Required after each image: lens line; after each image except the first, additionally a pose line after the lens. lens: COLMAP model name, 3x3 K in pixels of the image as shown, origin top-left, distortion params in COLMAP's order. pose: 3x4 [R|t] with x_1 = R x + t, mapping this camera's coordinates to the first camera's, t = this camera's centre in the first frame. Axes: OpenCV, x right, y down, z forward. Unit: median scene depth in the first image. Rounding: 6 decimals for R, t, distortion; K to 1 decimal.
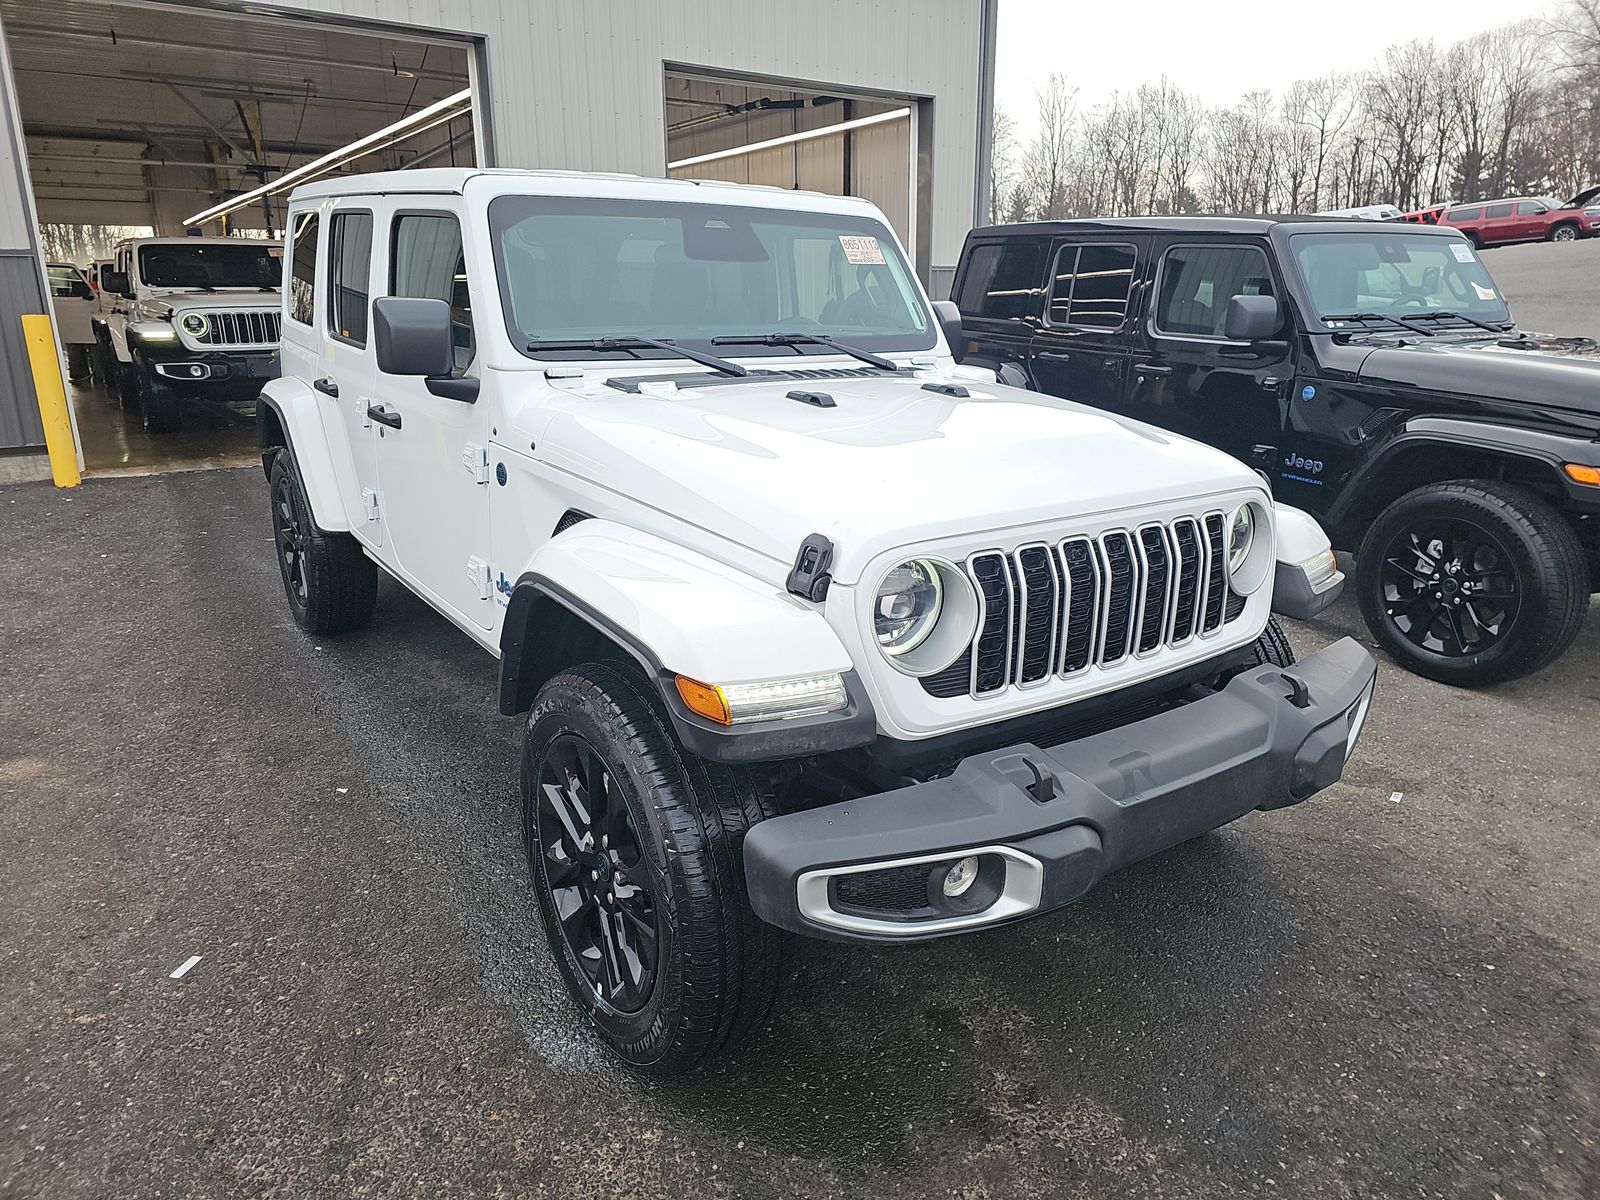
lens RADIAL K [[1086.4, 0, 804.5], [0, 1086.4, 593.4], [0, 0, 1]] dist [0.048107, -0.033463]
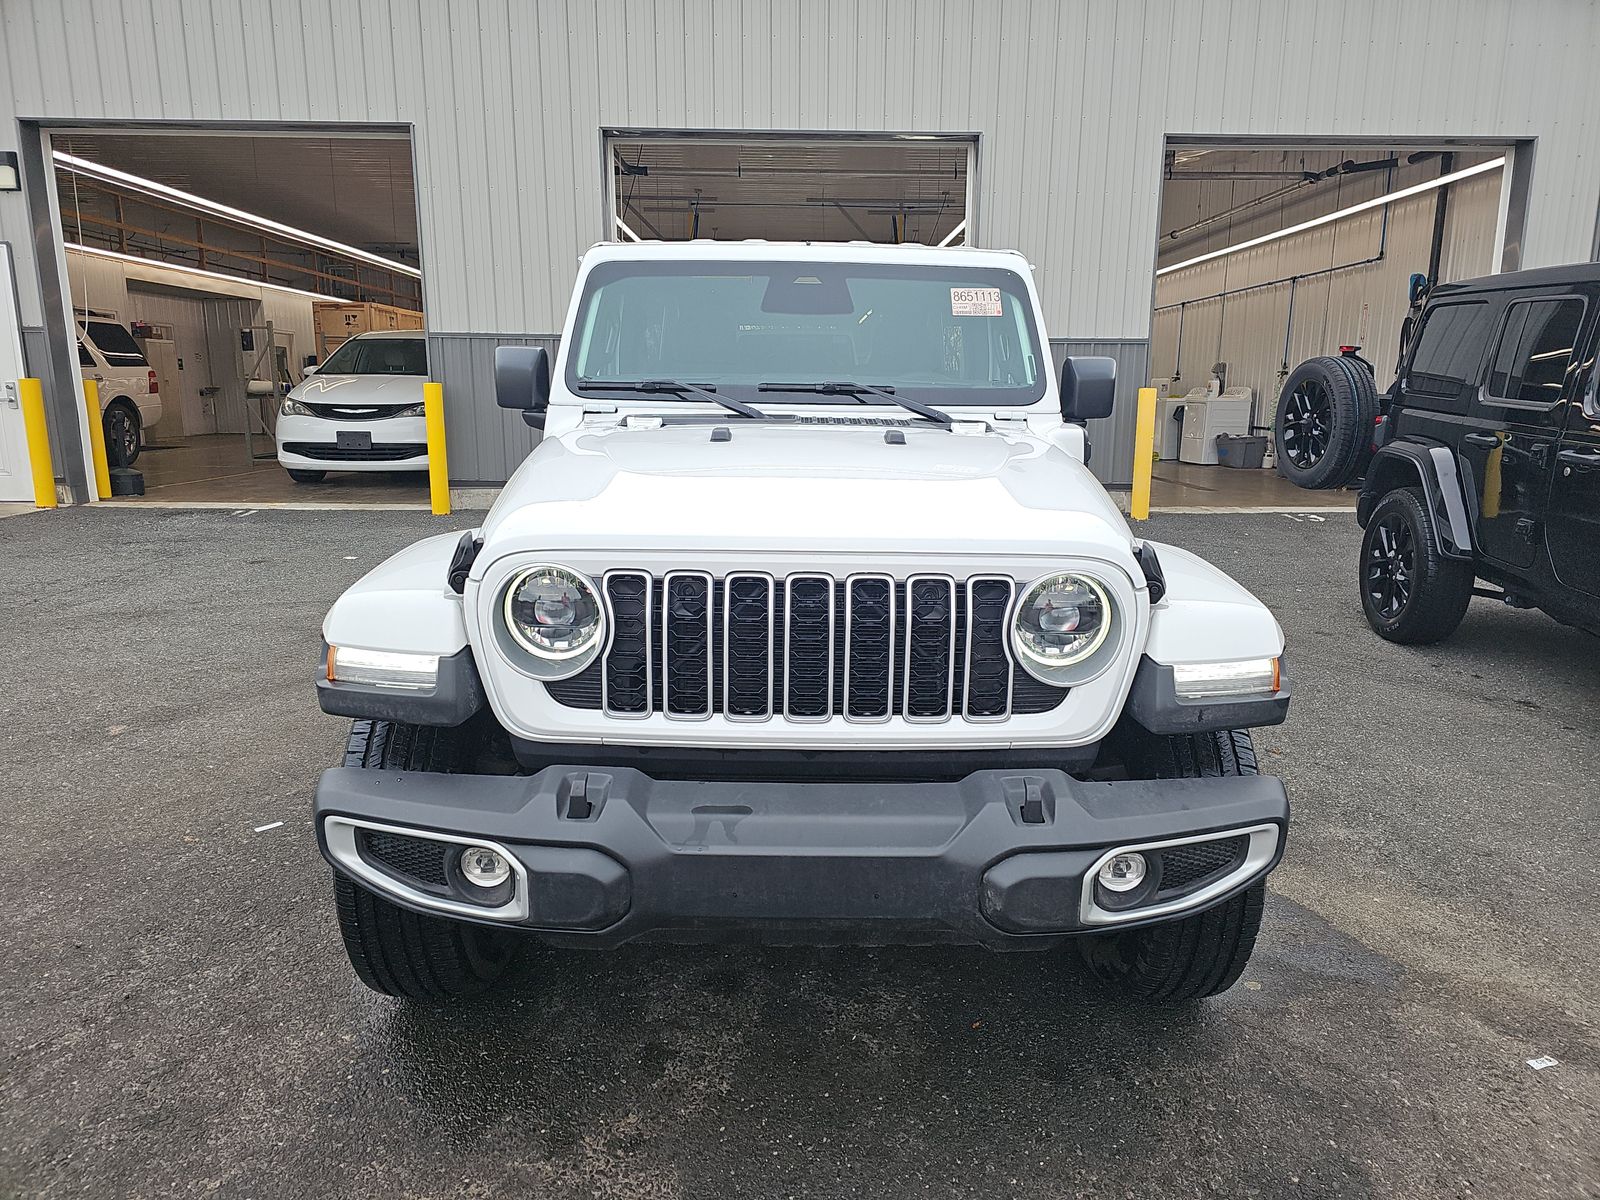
lens RADIAL K [[1086.4, 0, 814.1], [0, 1086.4, 610.4], [0, 0, 1]] dist [0.048107, -0.033463]
pose [[0.822358, 0.125291, -0.555003, 0.539069], [-0.161029, 0.986823, -0.015826, -0.009022], [0.545707, 0.102387, 0.831698, 0.160731]]
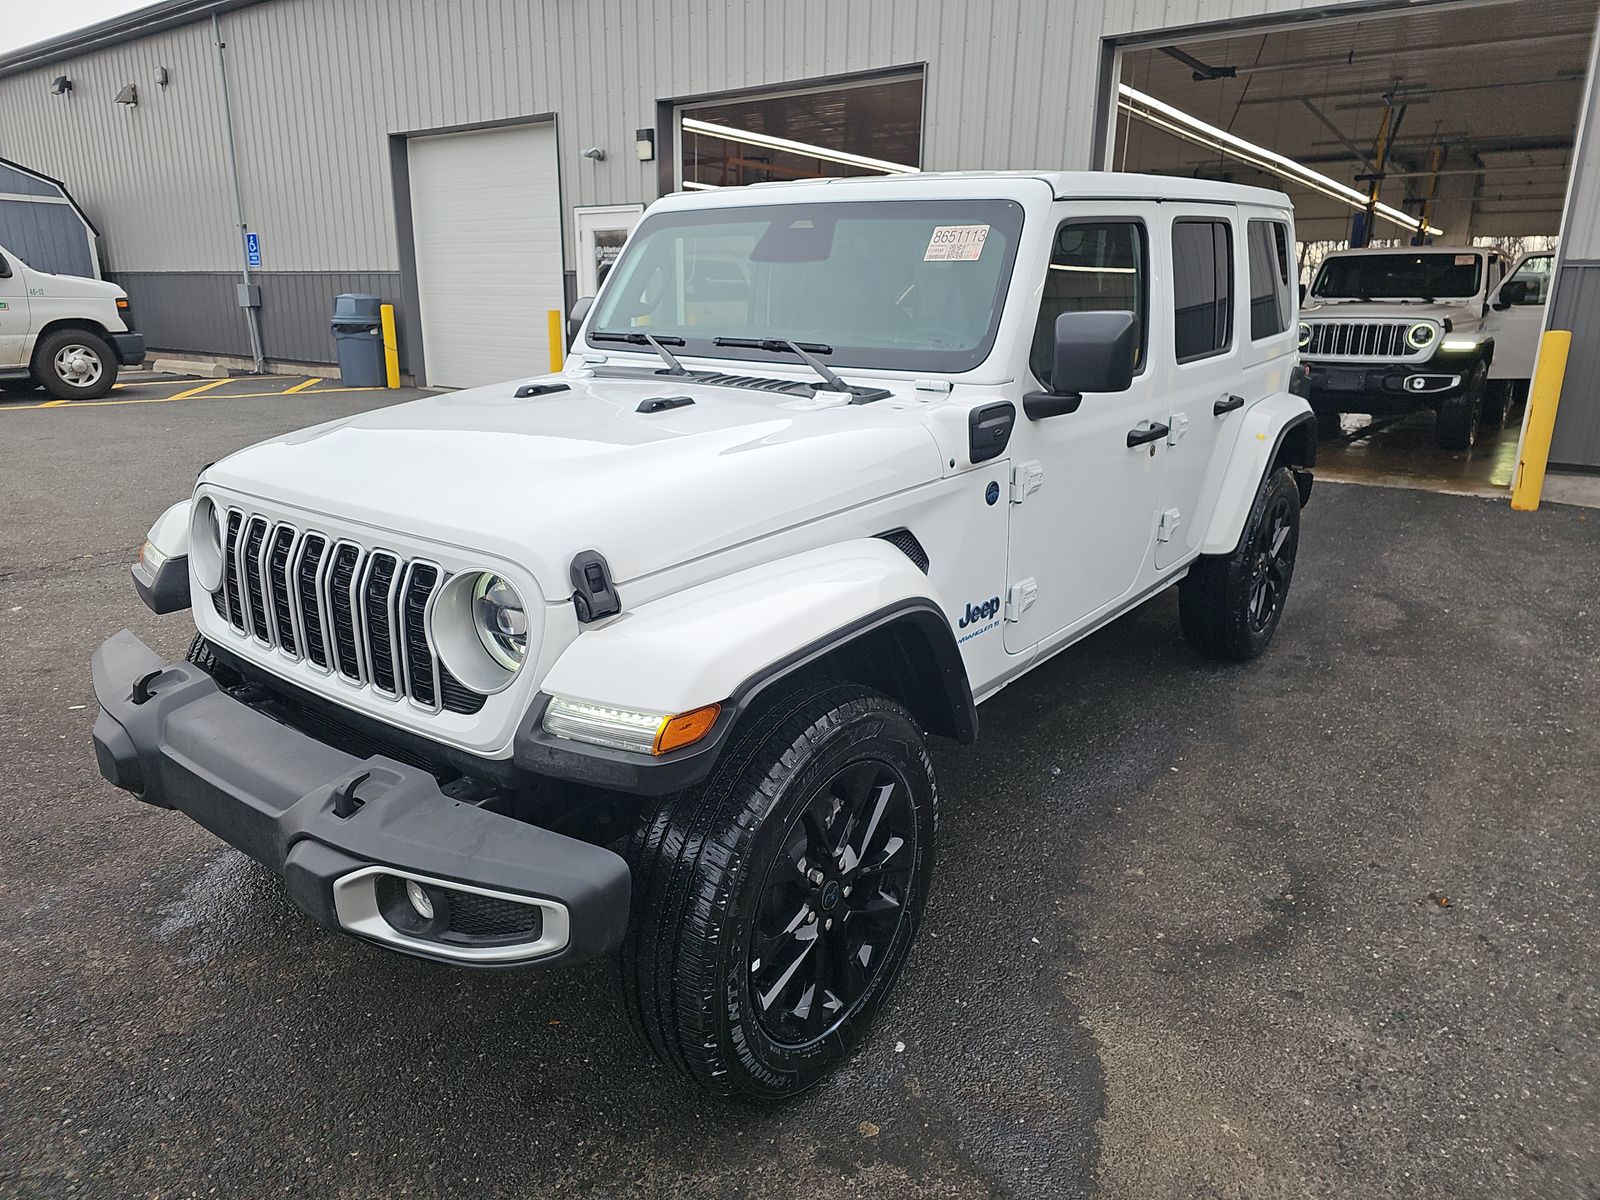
lens RADIAL K [[1086.4, 0, 795.4], [0, 1086.4, 601.5], [0, 0, 1]] dist [0.048107, -0.033463]
pose [[0.277742, 0.264419, -0.923549, 0.886034], [-0.269136, 0.944291, 0.189420, -0.200884], [0.922185, 0.195950, 0.333434, 0.724821]]
